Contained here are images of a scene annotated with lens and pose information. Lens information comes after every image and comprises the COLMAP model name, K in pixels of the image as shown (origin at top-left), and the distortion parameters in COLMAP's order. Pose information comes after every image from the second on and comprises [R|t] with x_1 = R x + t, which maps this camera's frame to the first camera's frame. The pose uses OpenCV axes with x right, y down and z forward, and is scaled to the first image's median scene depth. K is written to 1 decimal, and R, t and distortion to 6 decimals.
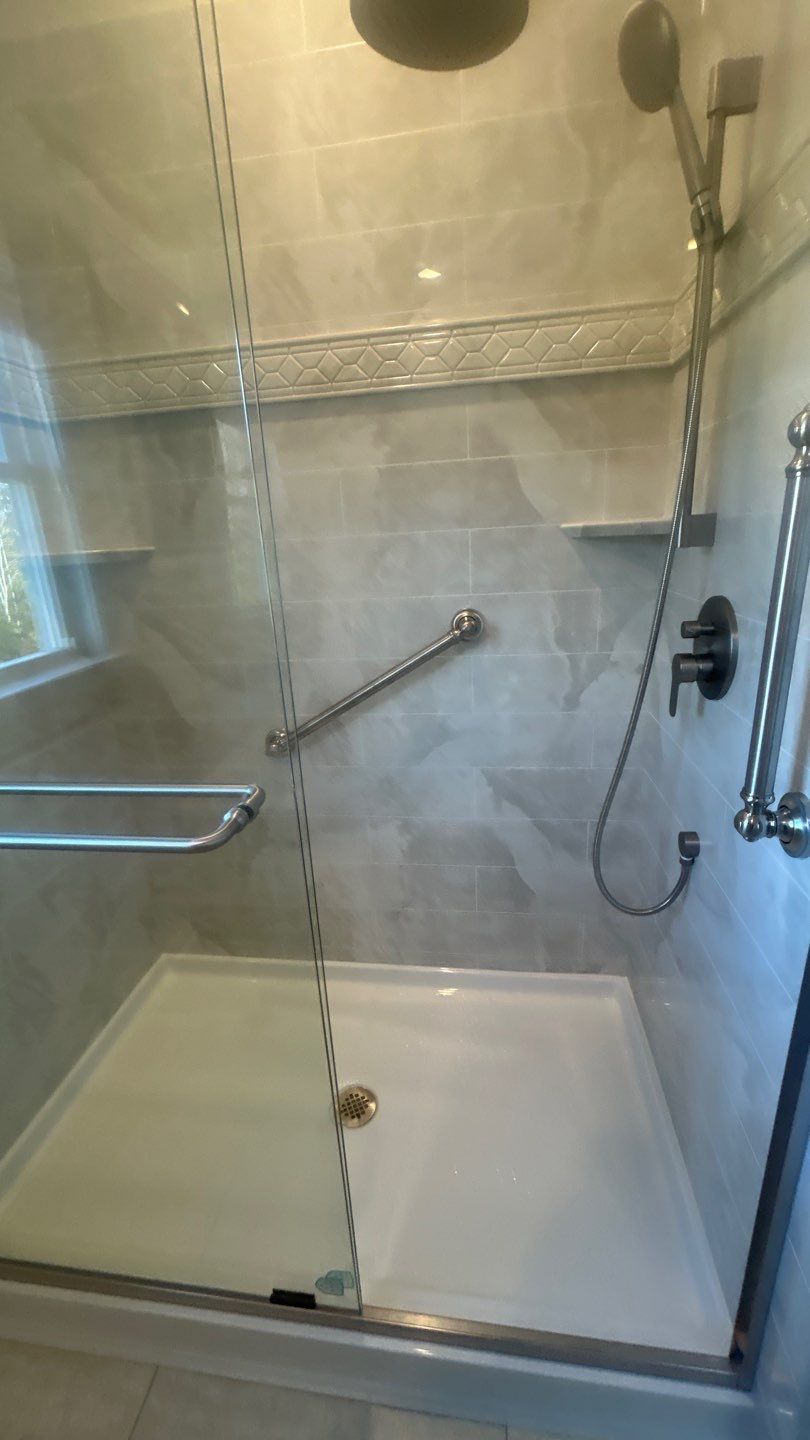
lens RADIAL K [[578.2, 0, 405.8], [0, 578.2, 718.7], [0, 0, 1]] dist [-0.001511, 0.000584]
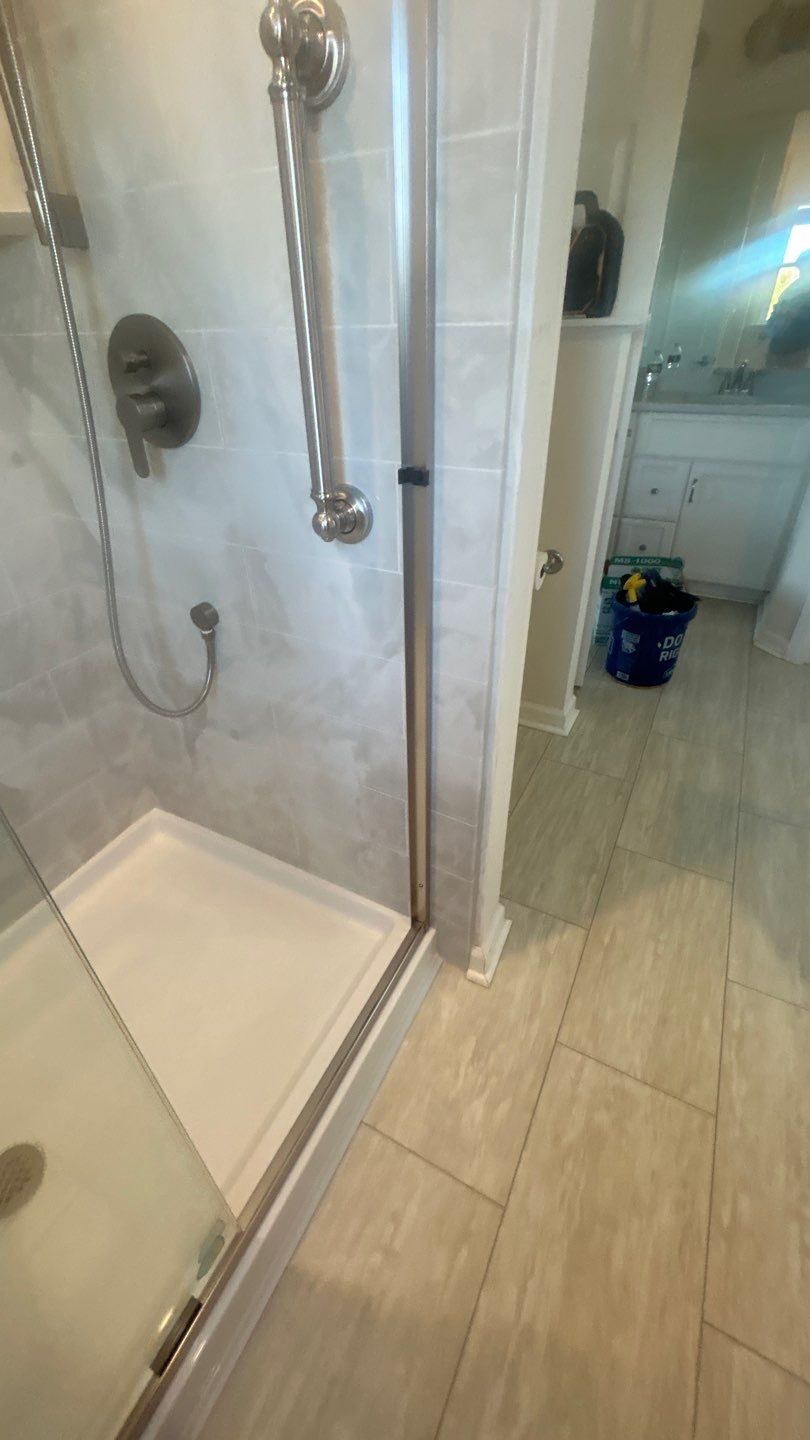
lens RADIAL K [[577.1, 0, 406.5], [0, 577.1, 718.9], [0, 0, 1]] dist [-0.001595, 0.000779]
pose [[0.339375, -0.494308, 0.800303, -0.237671], [0.289557, 0.864381, 0.411098, 0.056085], [-0.894976, 0.092217, 0.436479, 0.250559]]
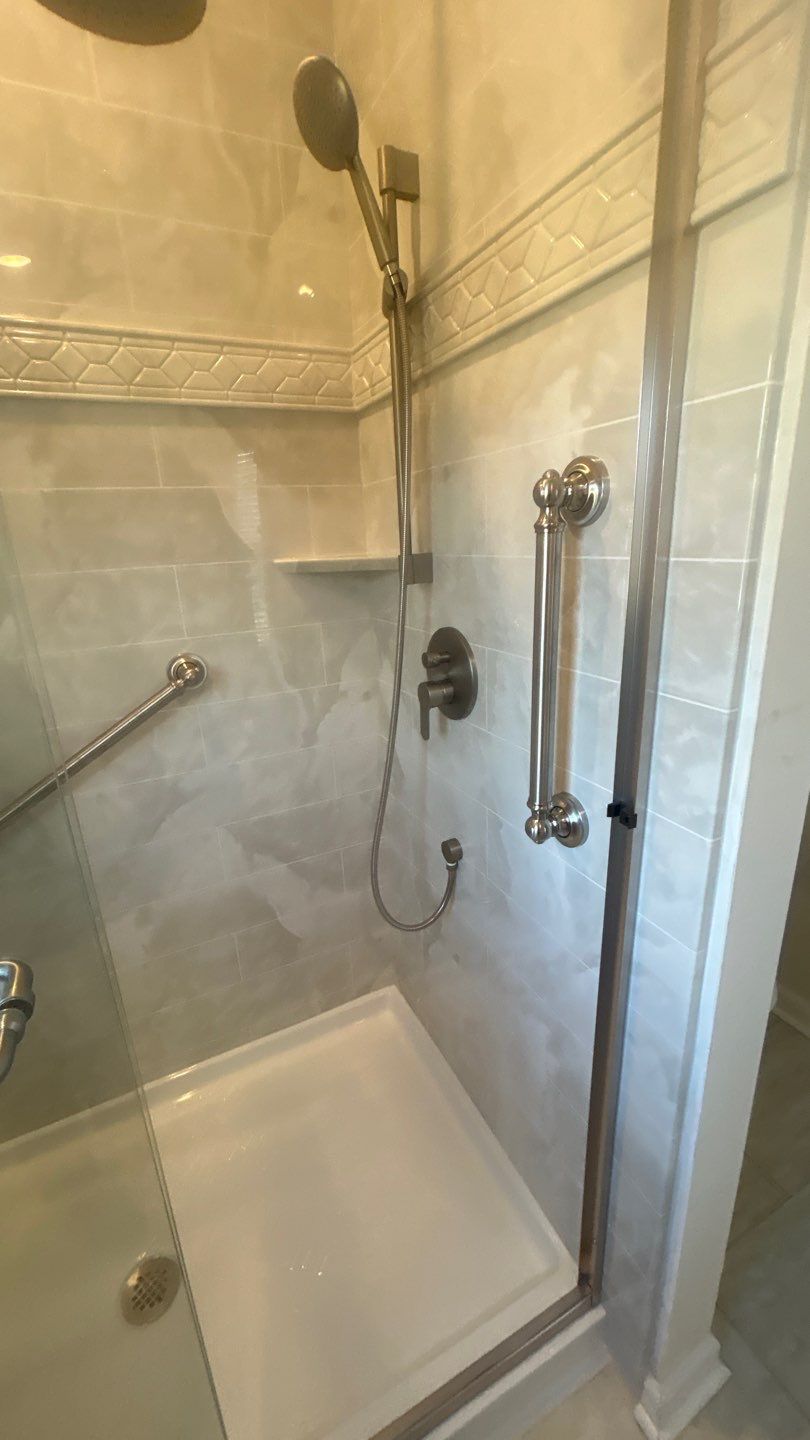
lens RADIAL K [[578.2, 0, 405.8], [0, 578.2, 718.7], [0, 0, 1]] dist [-0.001511, 0.000584]
pose [[0.828249, -0.156491, 0.538065, -0.118187], [0.173356, 0.984666, 0.019531, -0.058778], [-0.532870, 0.077101, 0.842677, 0.095008]]
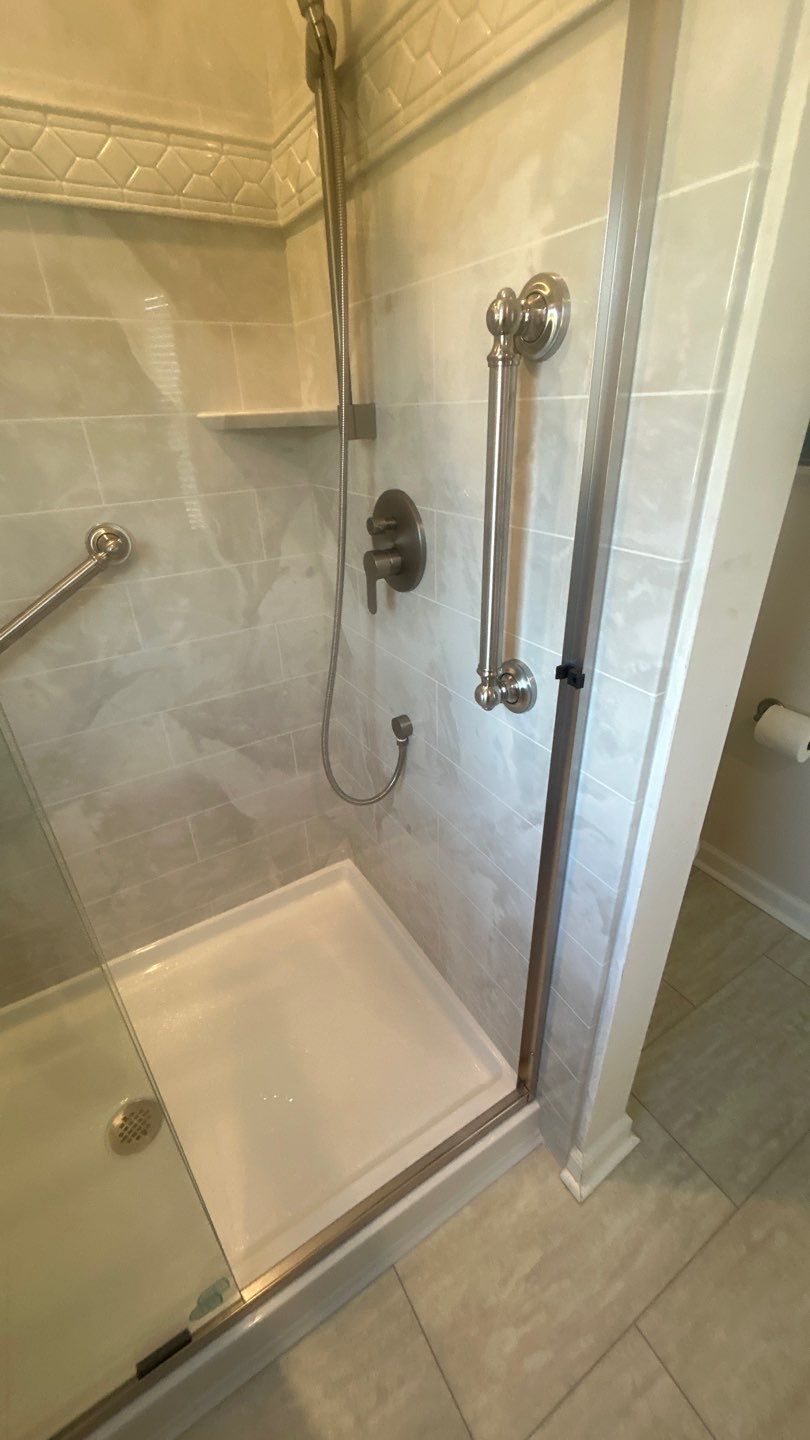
lens RADIAL K [[578.2, 0, 405.8], [0, 578.2, 718.7], [0, 0, 1]] dist [-0.001511, 0.000584]
pose [[0.773884, -0.277526, 0.569283, -0.113671], [0.186221, 0.958853, 0.214294, -0.028985], [-0.605331, -0.059826, 0.793722, 0.110967]]
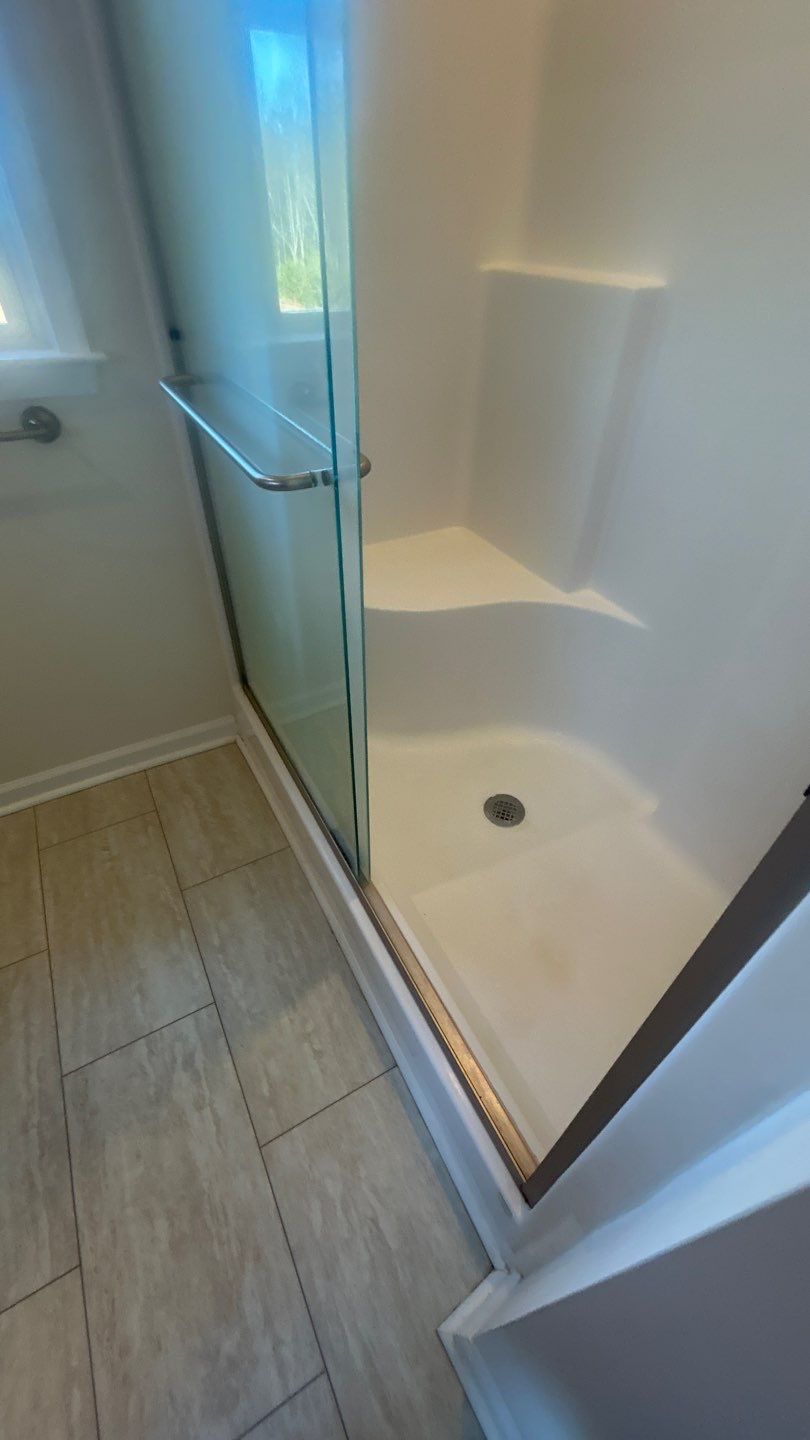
lens RADIAL K [[577.1, 0, 406.5], [0, 577.1, 718.9], [0, 0, 1]] dist [-0.001595, 0.000779]
pose [[0.599566, 0.575832, -0.555822, 0.333318], [-0.297109, 0.805011, 0.513501, -0.024000], [0.743133, -0.142738, 0.653742, 0.227837]]
